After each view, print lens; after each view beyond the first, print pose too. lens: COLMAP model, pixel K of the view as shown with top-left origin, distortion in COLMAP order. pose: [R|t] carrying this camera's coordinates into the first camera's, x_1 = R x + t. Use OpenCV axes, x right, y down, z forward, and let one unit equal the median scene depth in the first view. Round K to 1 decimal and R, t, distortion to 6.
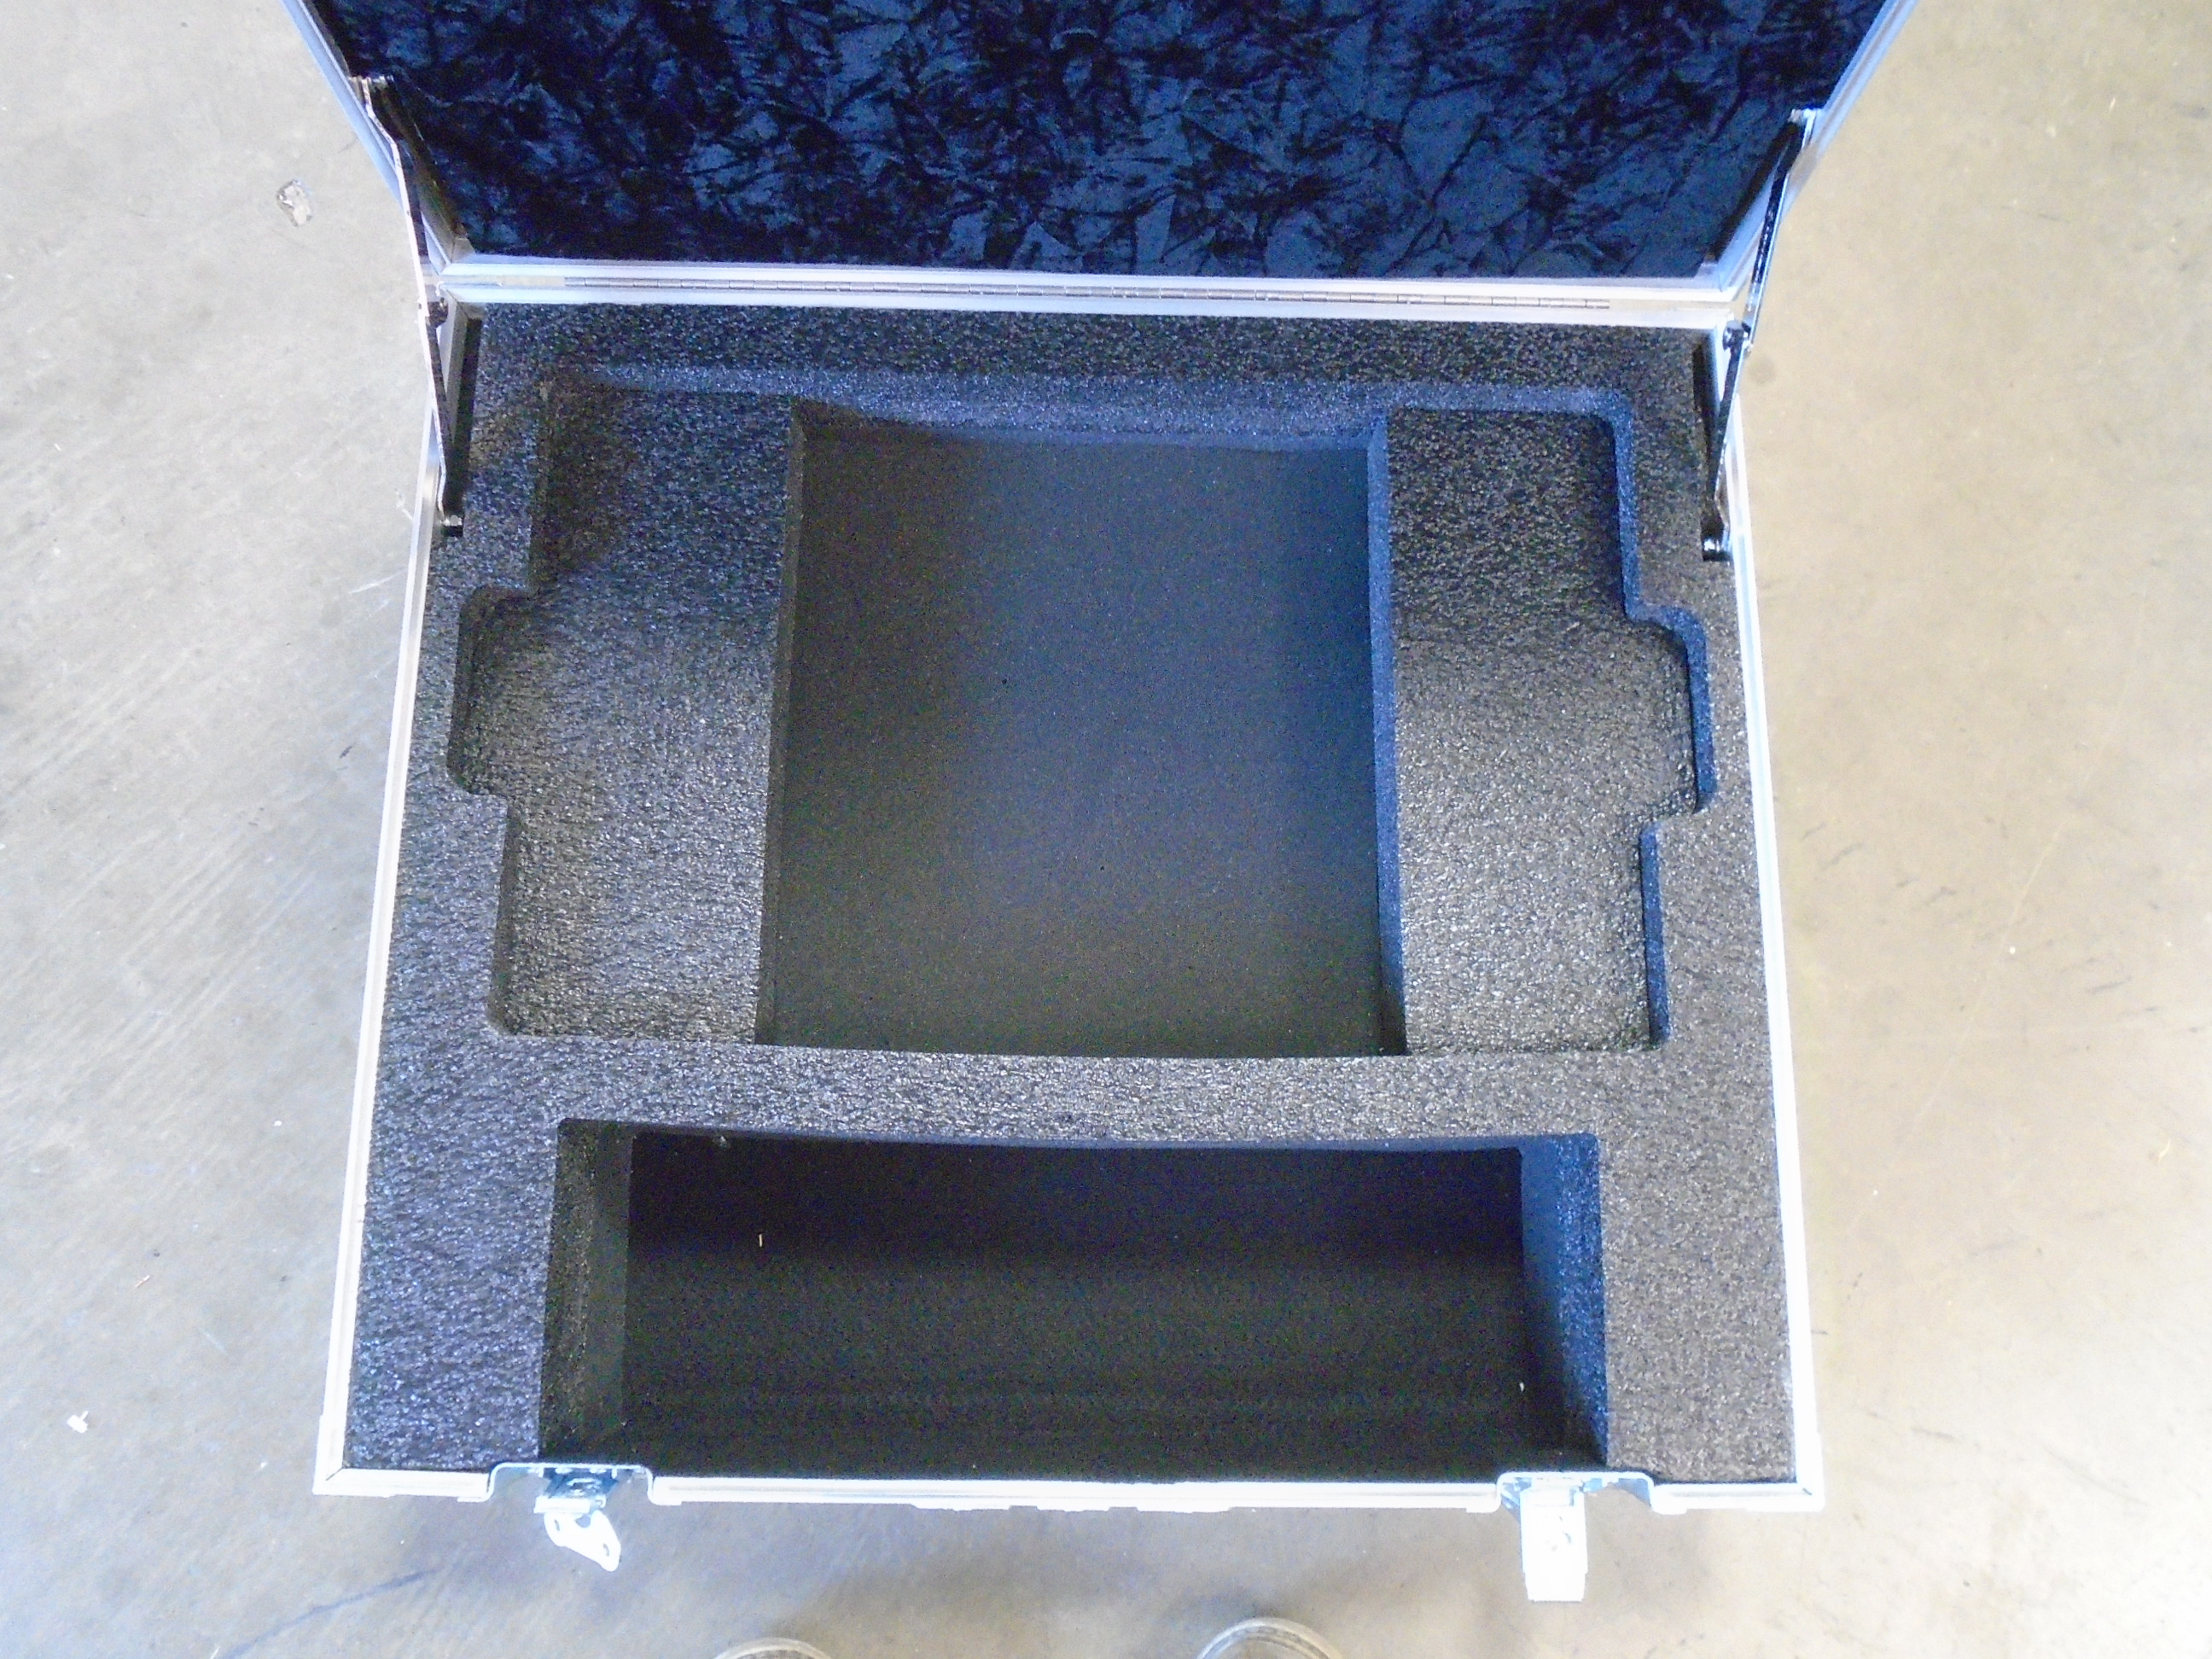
lens RADIAL K [[1722.4, 0, 1106.0], [0, 1722.4, 829.5], [0, 0, 1]] dist [0.004302, 0.000079]
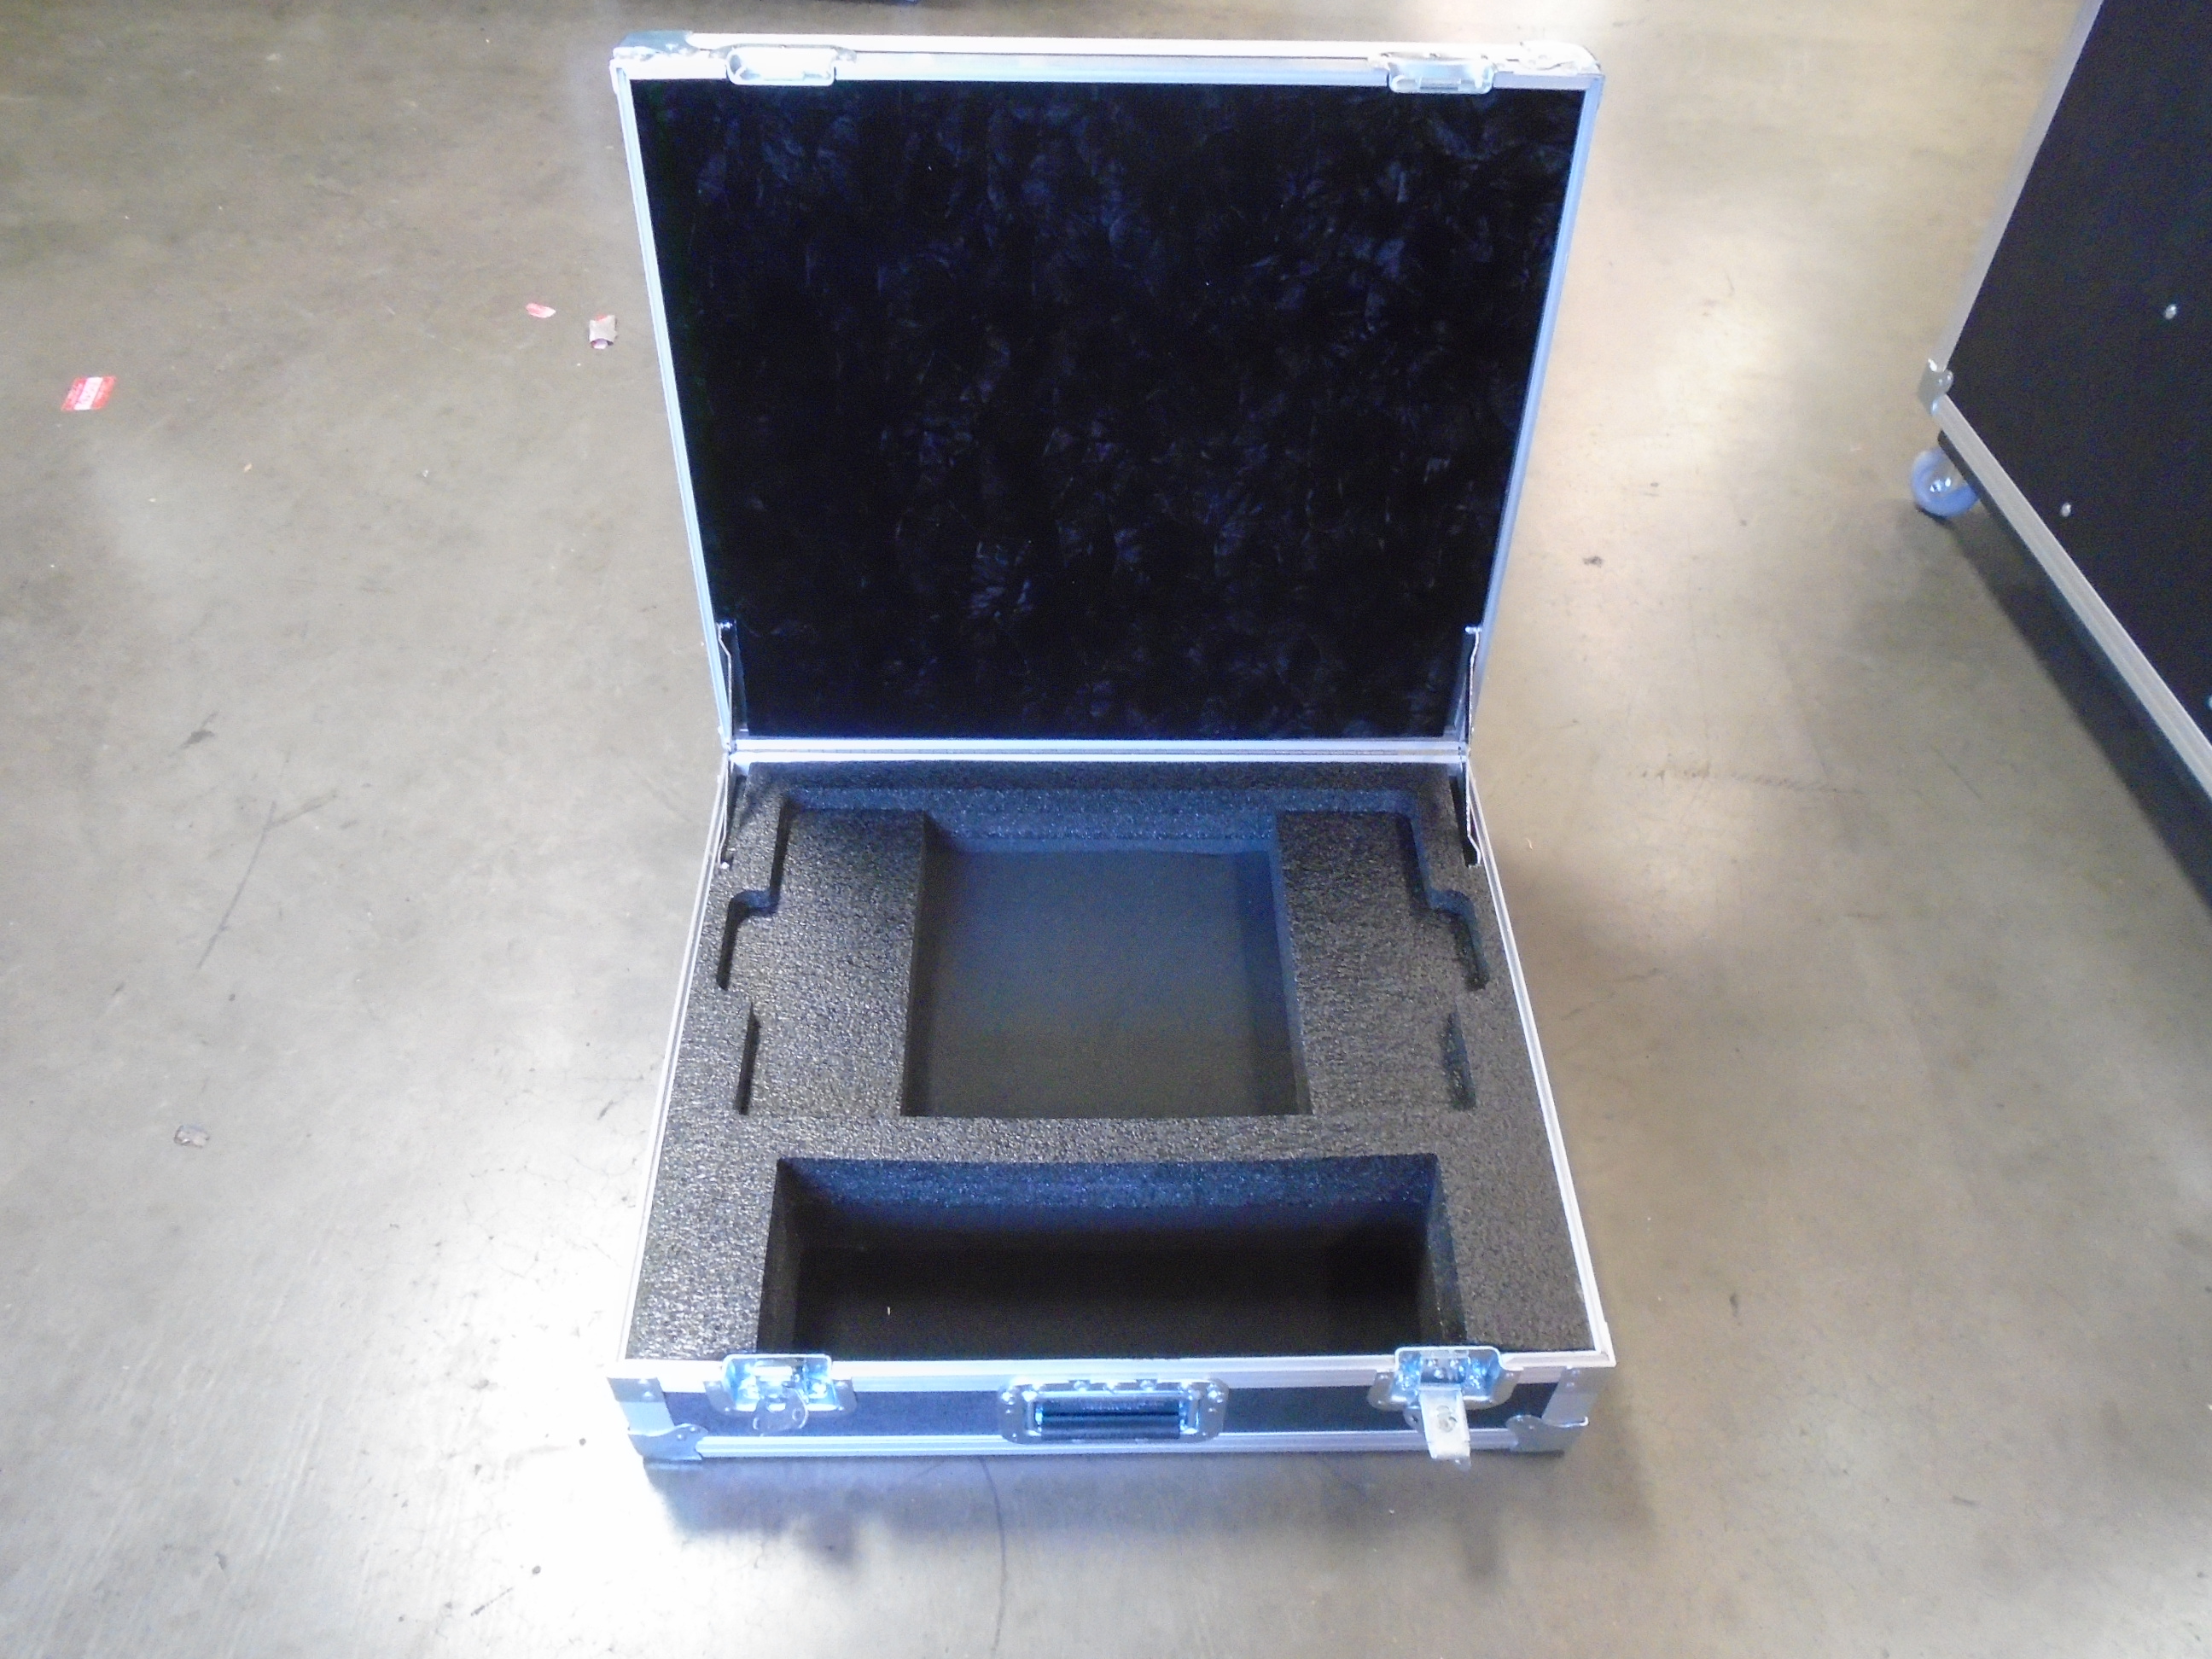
lens RADIAL K [[1722.4, 0, 1106.0], [0, 1722.4, 829.5], [0, 0, 1]] dist [0.004302, 0.000079]
pose [[0.999499, -0.027922, 0.014871, -0.031819], [0.031578, 0.852400, -0.521936, 0.725807], [0.001897, 0.522144, 0.852855, -0.486093]]
